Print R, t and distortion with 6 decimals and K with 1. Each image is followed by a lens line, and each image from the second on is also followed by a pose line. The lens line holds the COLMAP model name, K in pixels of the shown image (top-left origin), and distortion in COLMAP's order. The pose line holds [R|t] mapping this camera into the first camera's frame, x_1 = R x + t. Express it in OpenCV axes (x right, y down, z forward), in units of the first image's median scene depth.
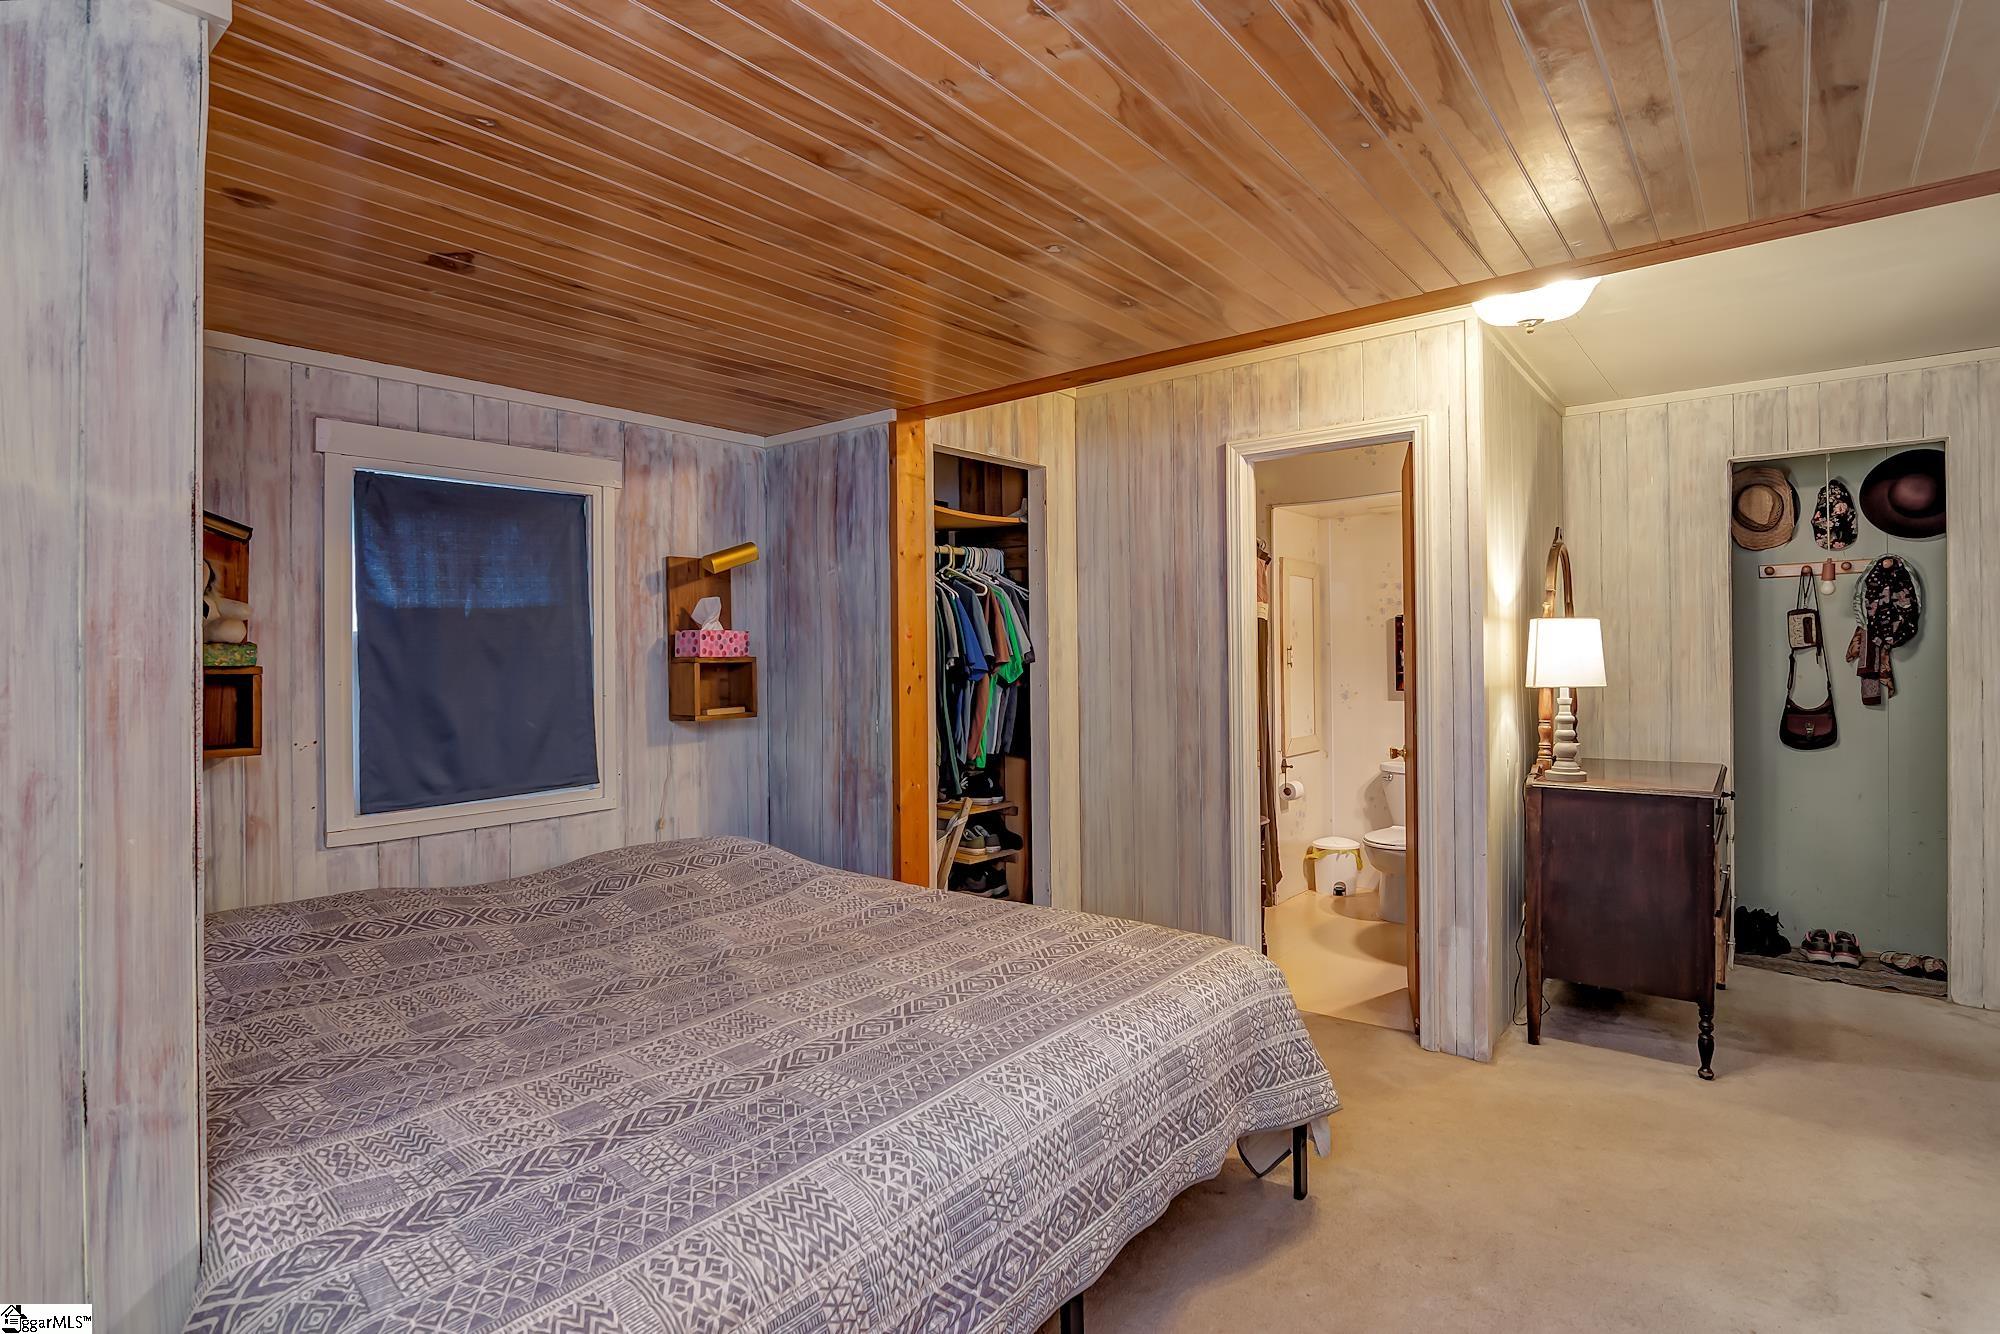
lens RADIAL K [[972.1, 0, 1018.2], [0, 972.1, 659.5], [0, 0, 1]] dist [-0.006221, 0.000737]
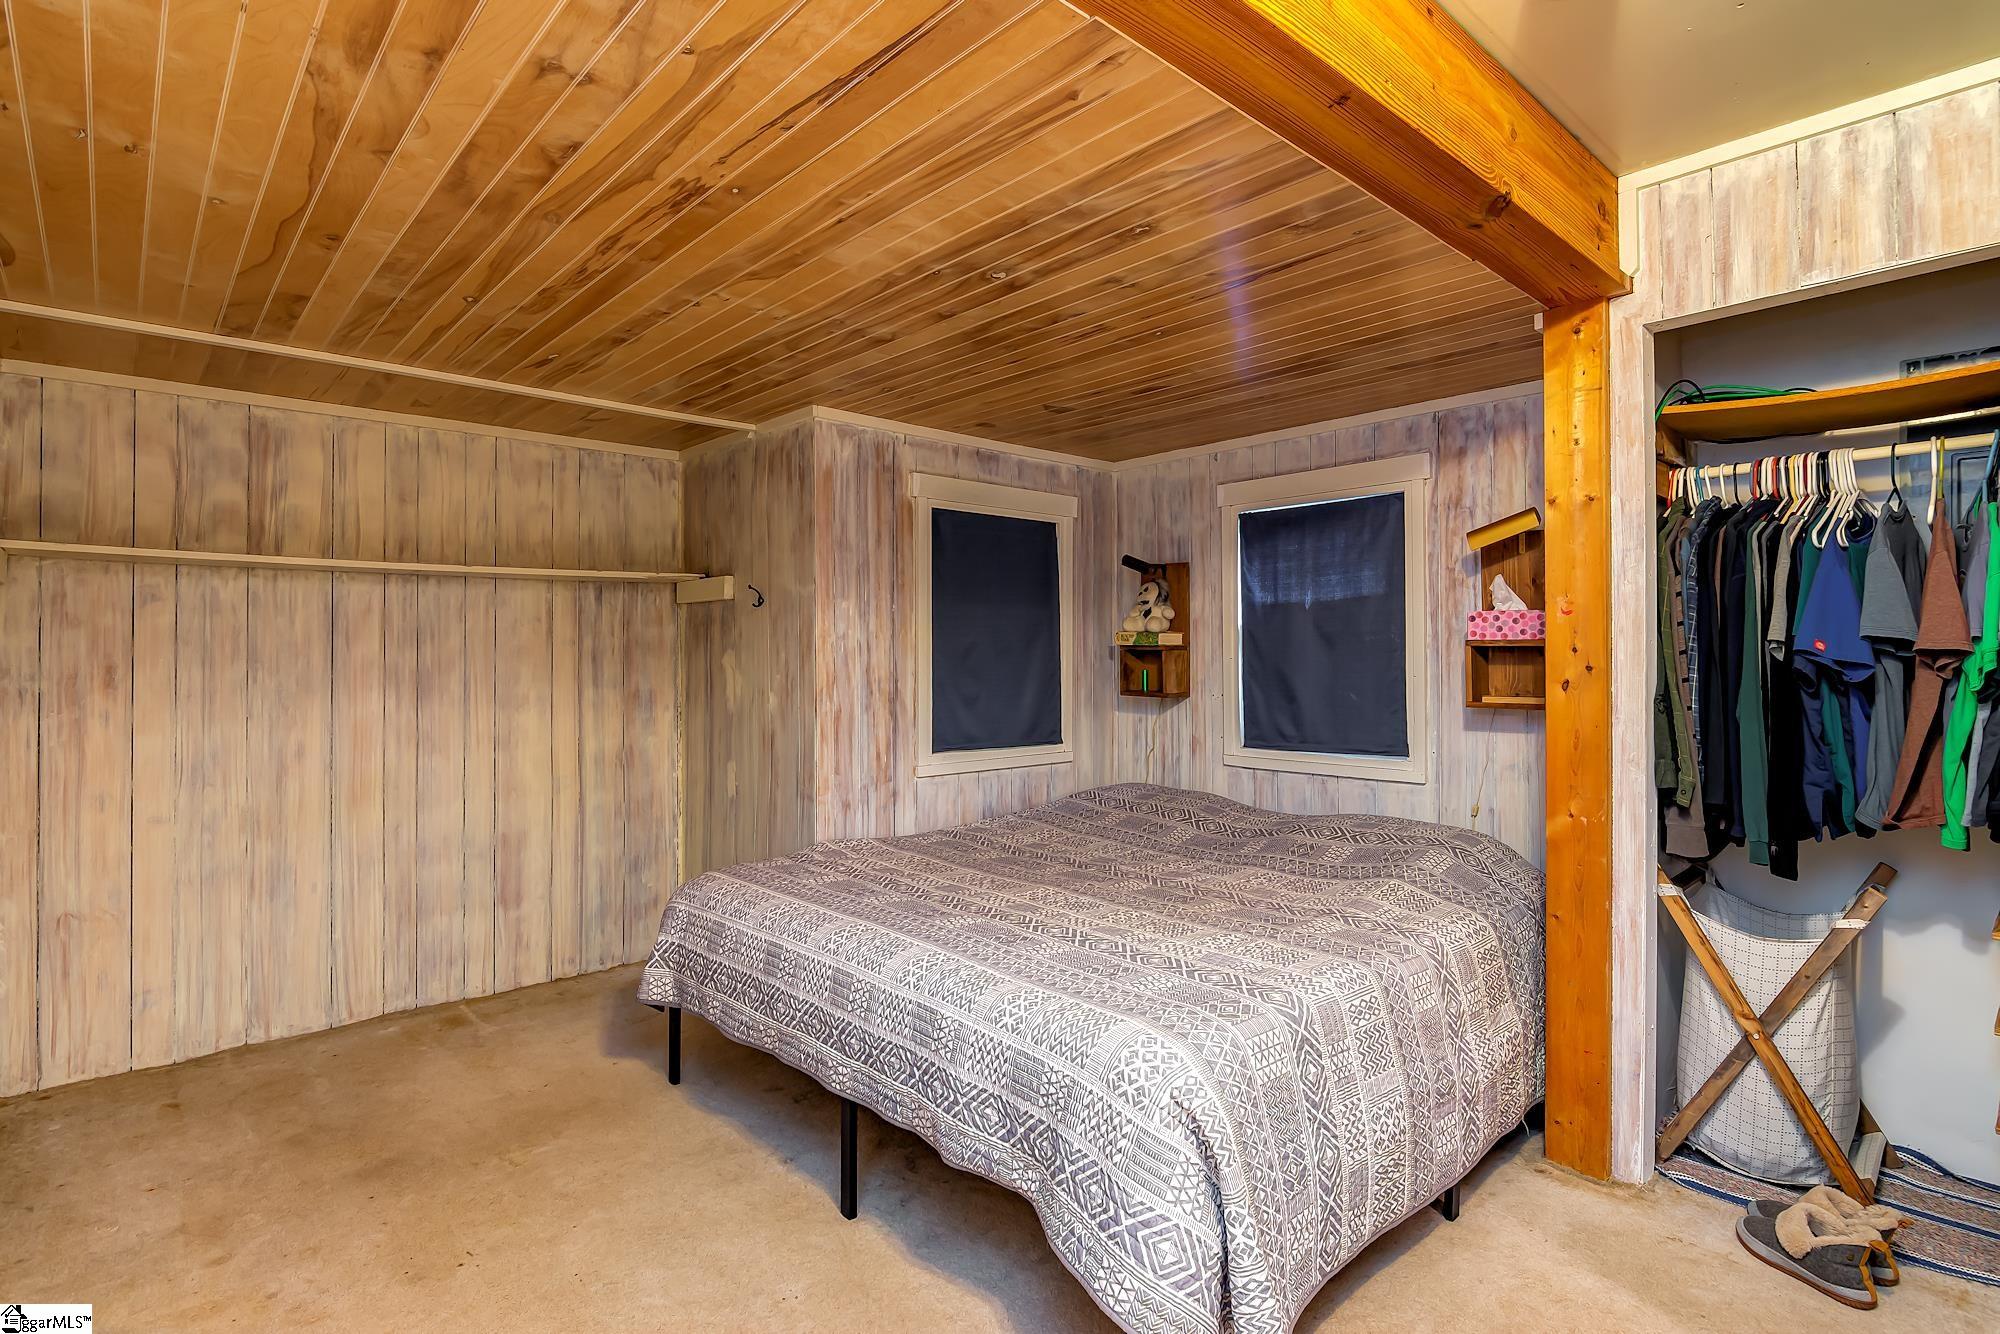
lens RADIAL K [[972.1, 0, 1012.4], [0, 972.1, 651.6], [0, 0, 1]] dist [-0.006221, 0.000737]
pose [[-0.137916, 0.013824, -0.990347, 0.752696], [-0.000079, 0.999902, 0.013968, -0.004735], [0.990444, 0.002005, -0.137901, 0.770405]]
